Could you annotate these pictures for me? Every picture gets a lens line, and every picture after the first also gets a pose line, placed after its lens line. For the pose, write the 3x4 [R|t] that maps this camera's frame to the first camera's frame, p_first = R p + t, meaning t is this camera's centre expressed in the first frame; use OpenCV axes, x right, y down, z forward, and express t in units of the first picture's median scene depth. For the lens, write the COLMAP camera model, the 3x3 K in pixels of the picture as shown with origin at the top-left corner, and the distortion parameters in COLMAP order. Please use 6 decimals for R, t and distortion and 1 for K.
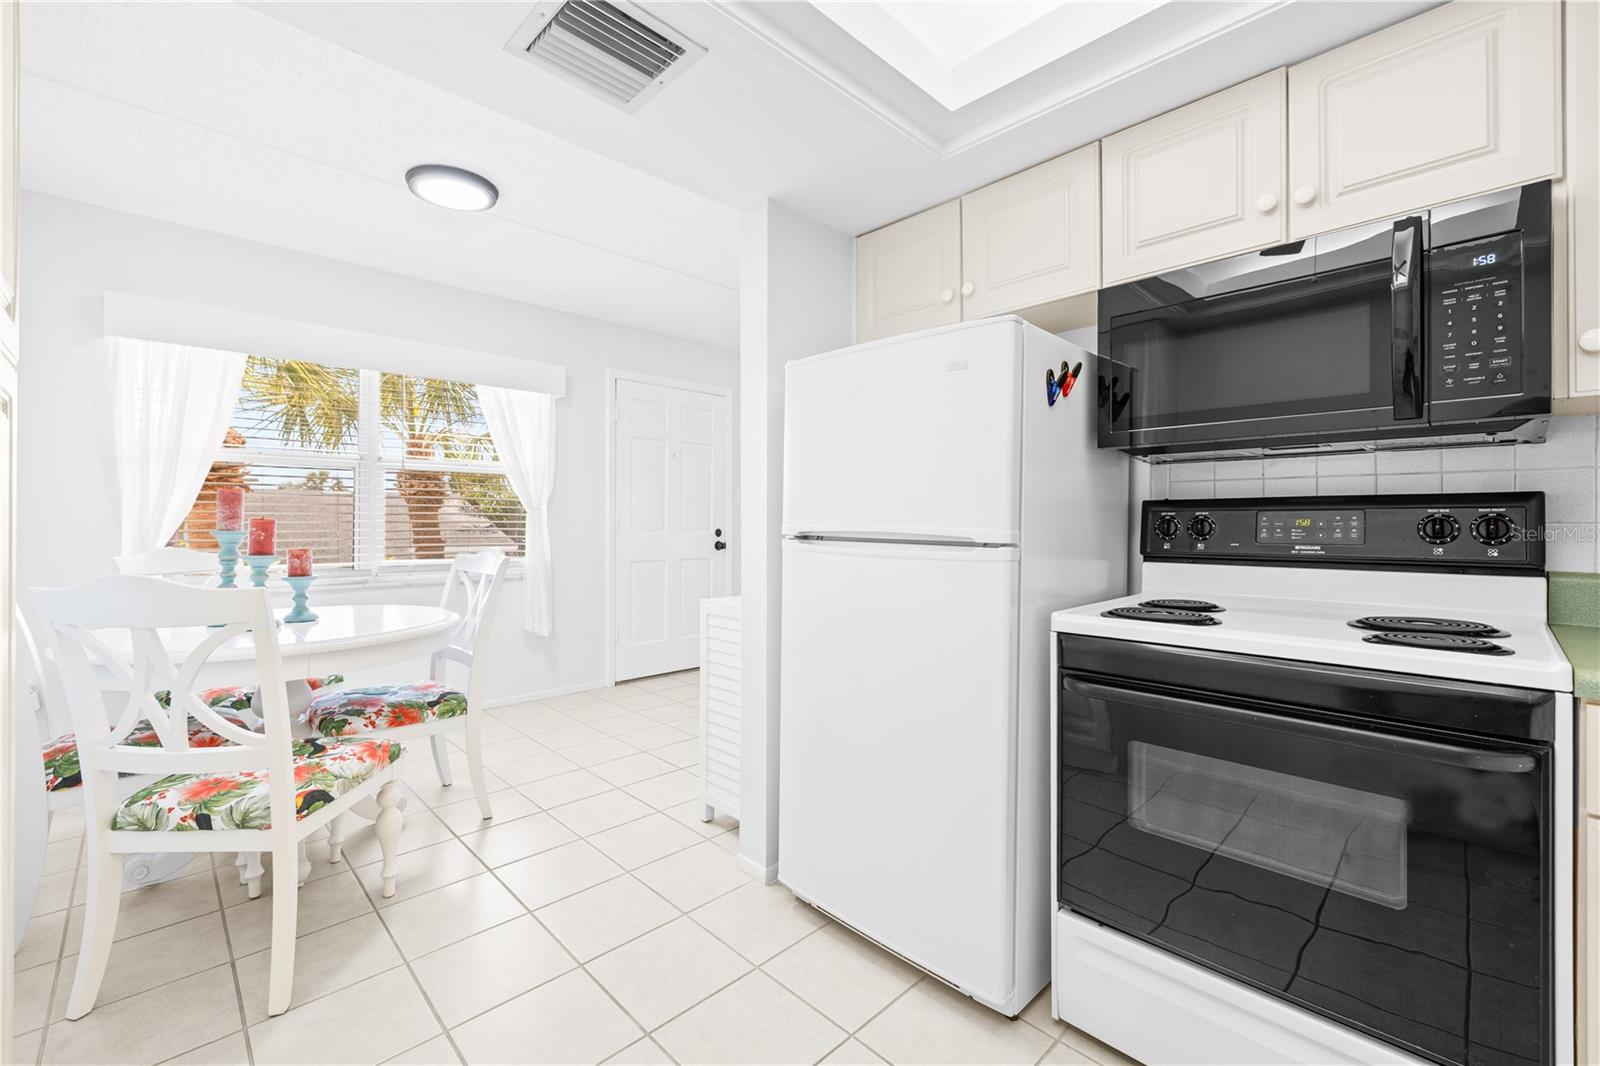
lens RADIAL K [[677.8, 0, 799.2], [0, 677.8, 525.3], [0, 0, 1]] dist [0.001840, 0.000286]
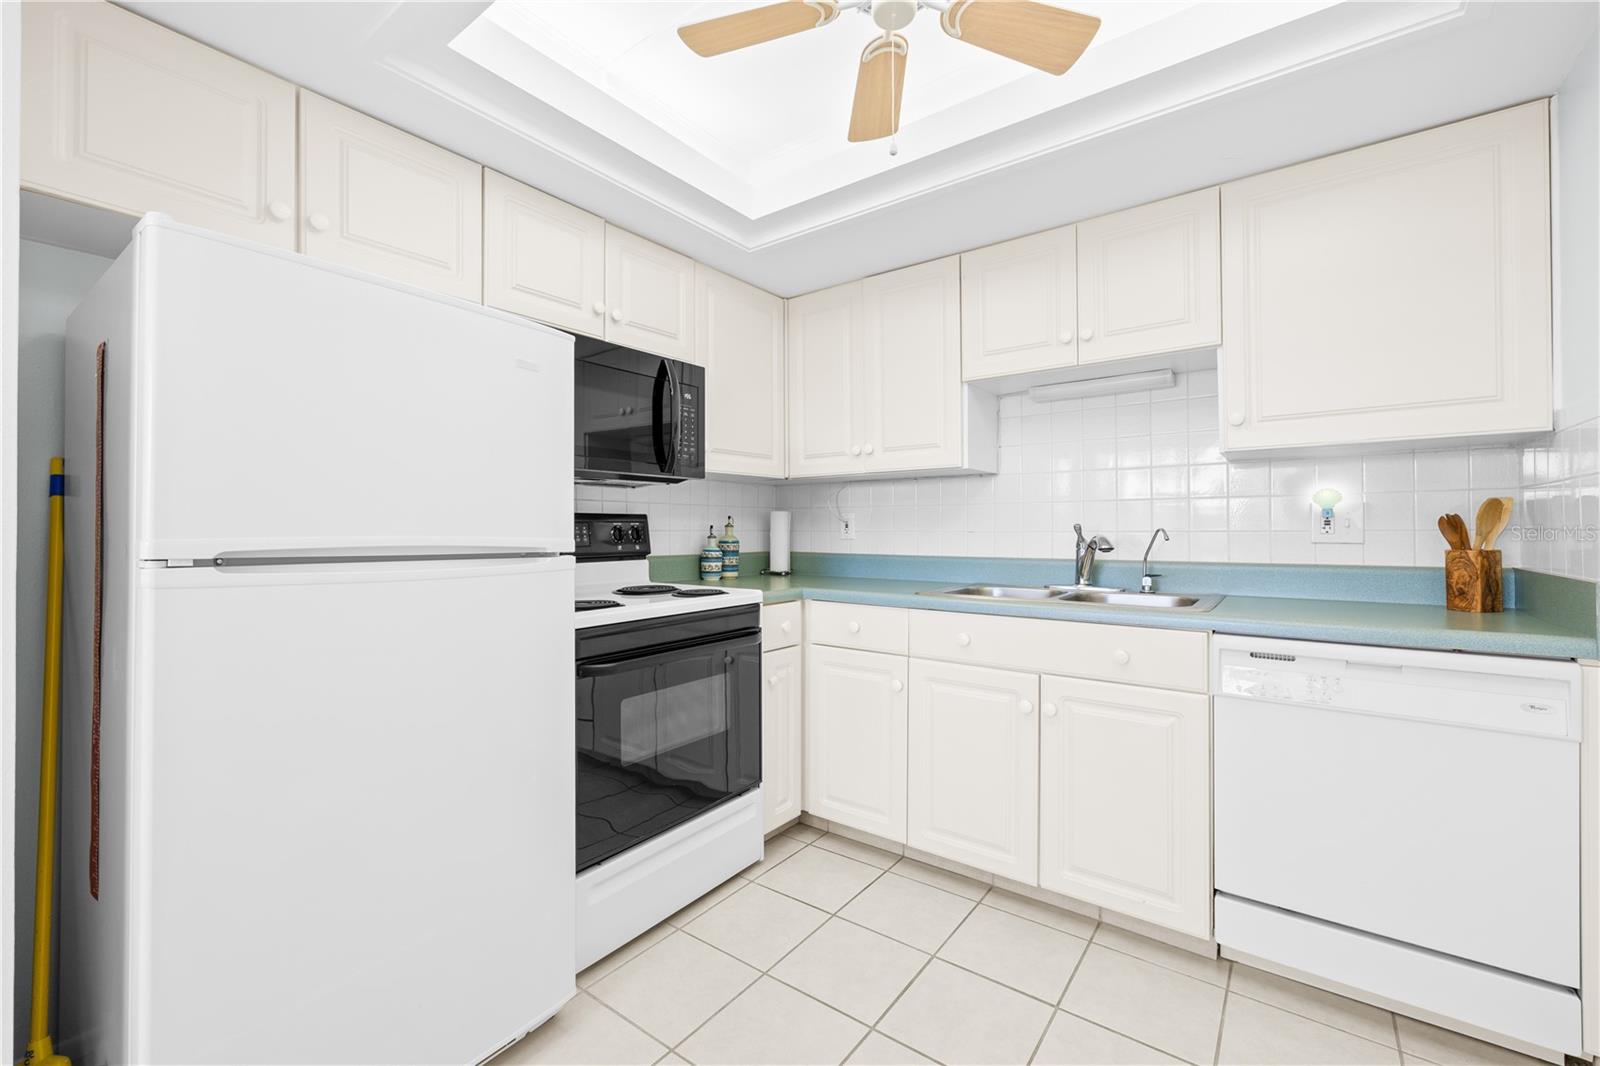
lens RADIAL K [[677.8, 0, 799.2], [0, 677.8, 525.3], [0, 0, 1]] dist [0.001840, 0.000286]
pose [[-0.163473, 0.007560, 0.986519, -0.844181], [0.005974, 0.999960, -0.006673, -0.003781], [-0.986530, 0.004803, -0.163512, 0.880200]]
